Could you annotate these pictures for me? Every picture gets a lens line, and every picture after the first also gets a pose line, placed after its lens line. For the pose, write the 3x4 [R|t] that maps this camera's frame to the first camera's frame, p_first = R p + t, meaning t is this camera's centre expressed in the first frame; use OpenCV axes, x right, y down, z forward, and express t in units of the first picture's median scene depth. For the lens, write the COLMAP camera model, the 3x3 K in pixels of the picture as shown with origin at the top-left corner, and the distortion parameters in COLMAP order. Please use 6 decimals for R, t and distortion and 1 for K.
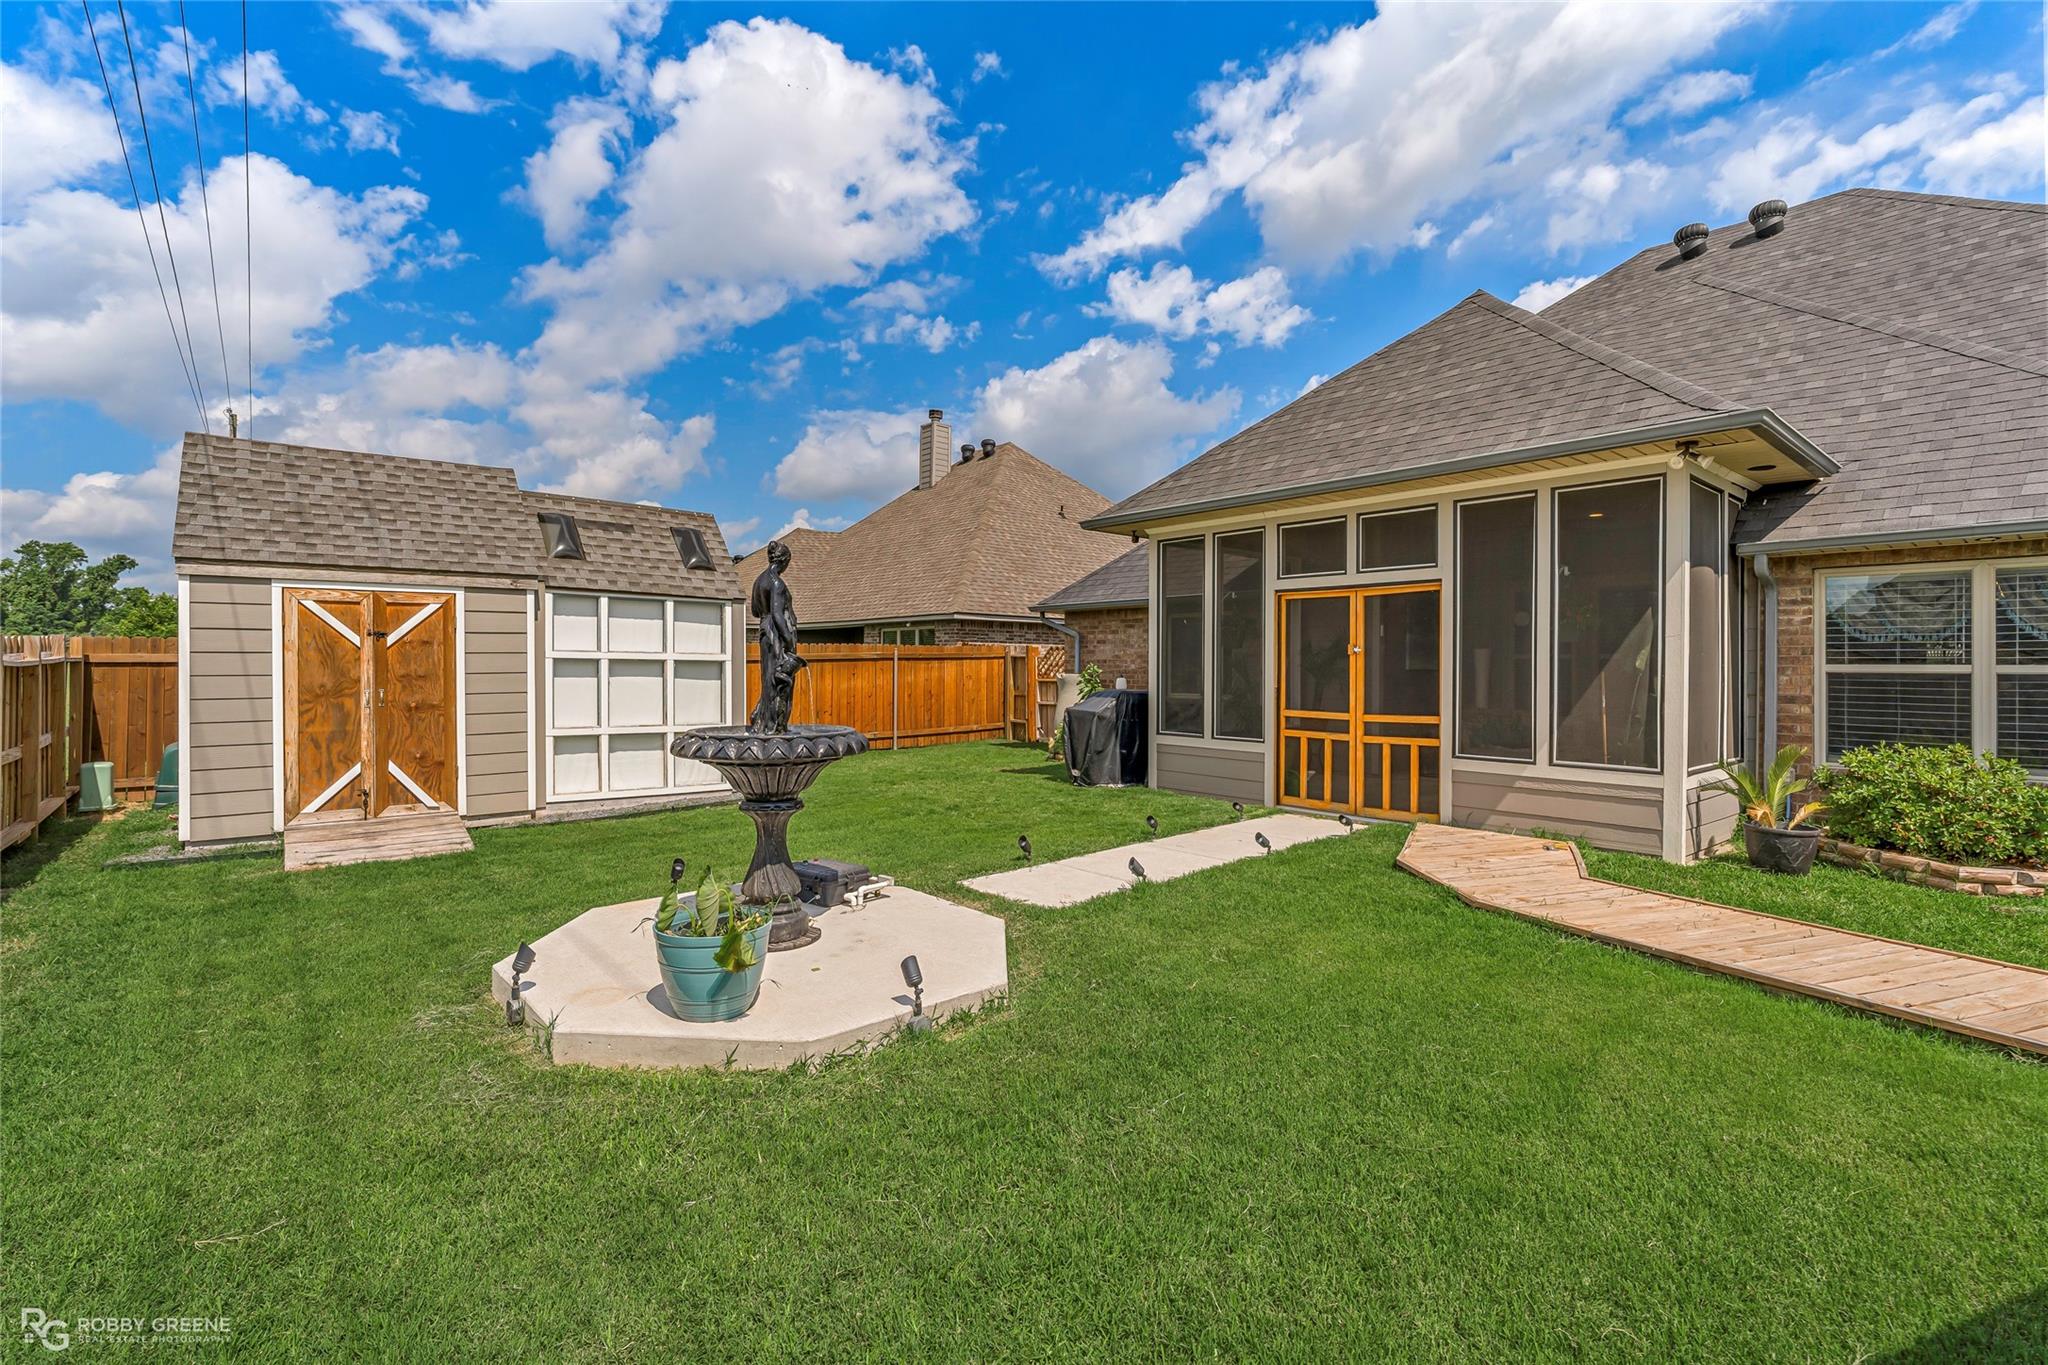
lens RADIAL K [[928.2, 0, 1026.7], [0, 928.2, 672.2], [0, 0, 1]] dist [-0.013351, -0.000148]
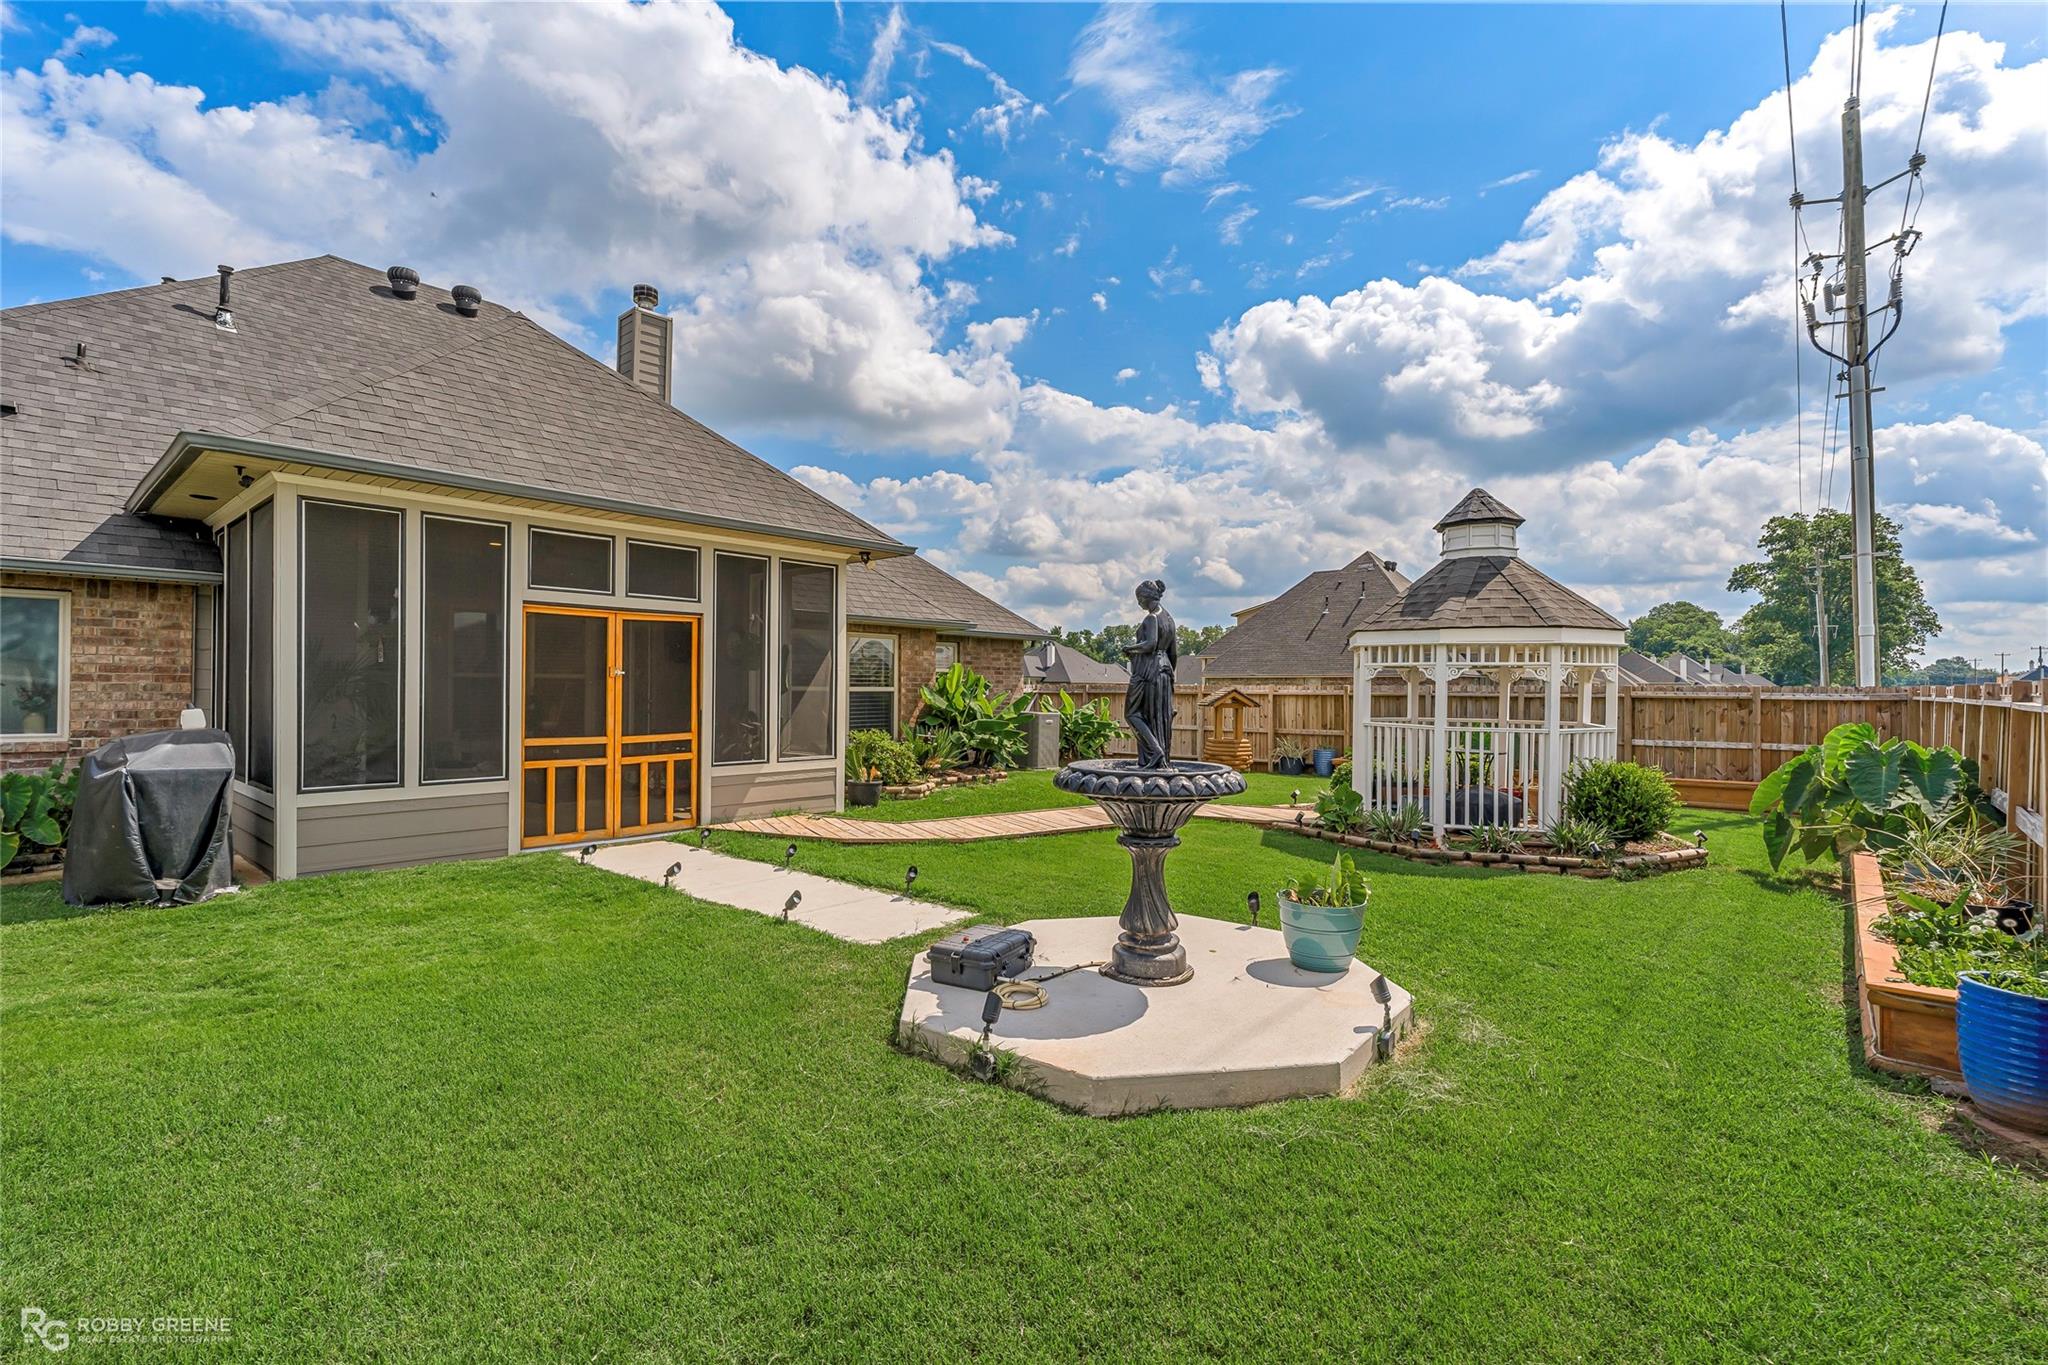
lens RADIAL K [[928.2, 0, 1022.6], [0, 928.2, 682.5], [0, 0, 1]] dist [-0.013351, -0.000148]
pose [[-0.164861, -0.003173, 0.986312, -0.703022], [-0.001859, 0.999994, 0.002906, -0.016927], [-0.986315, -0.001355, -0.164866, 0.736158]]
